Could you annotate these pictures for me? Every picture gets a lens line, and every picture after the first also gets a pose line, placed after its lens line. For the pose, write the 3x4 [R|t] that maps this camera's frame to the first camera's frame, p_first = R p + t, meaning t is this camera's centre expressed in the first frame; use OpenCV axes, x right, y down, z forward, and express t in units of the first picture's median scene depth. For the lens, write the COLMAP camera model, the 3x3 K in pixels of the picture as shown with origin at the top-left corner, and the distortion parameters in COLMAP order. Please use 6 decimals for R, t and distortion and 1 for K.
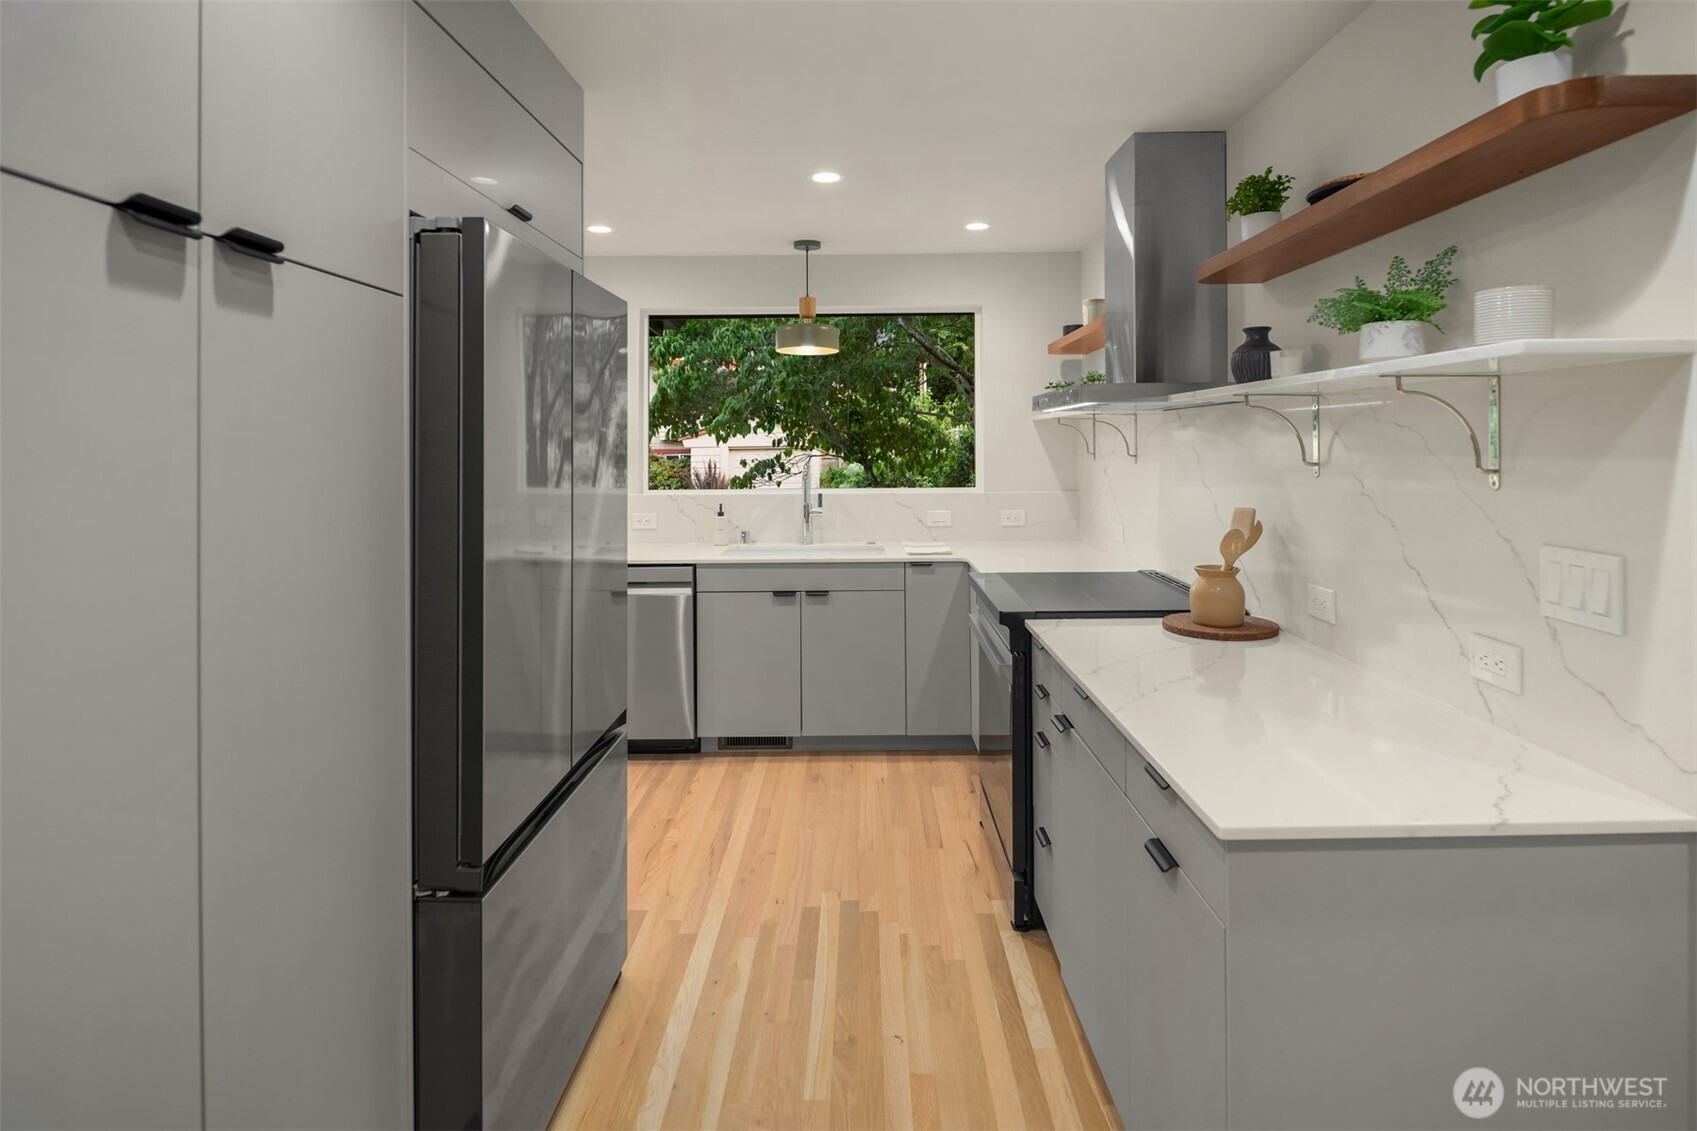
lens RADIAL K [[903.2, 0, 875.7], [0, 903.2, 431.3], [0, 0, 1]] dist [0.000357, -0.001229]
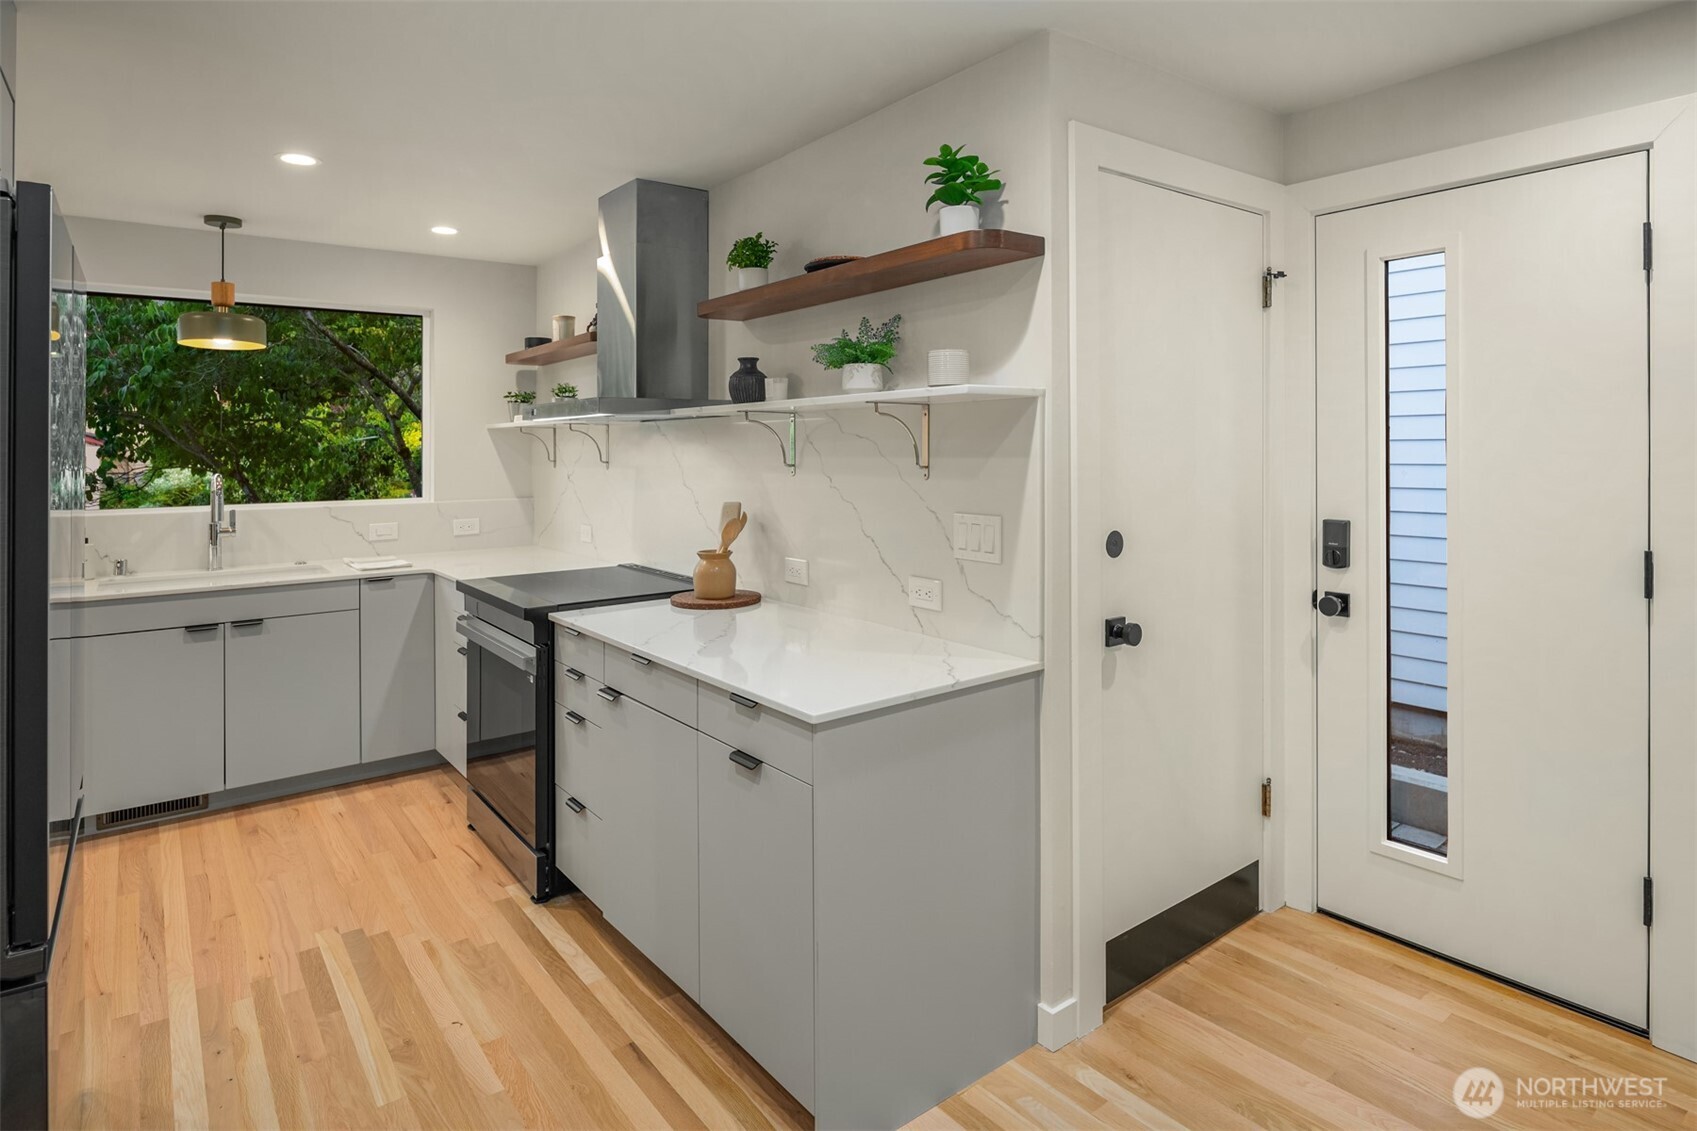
lens RADIAL K [[906.5, 0, 848.8], [0, 906.5, 442.8], [0, 0, 1]] dist [-0.000277, -0.001526]
pose [[0.798418, 0.003717, 0.602092, -0.205896], [-0.005126, 0.999987, 0.000624, 0.001812], [-0.602081, -0.003585, 0.798427, -0.084238]]
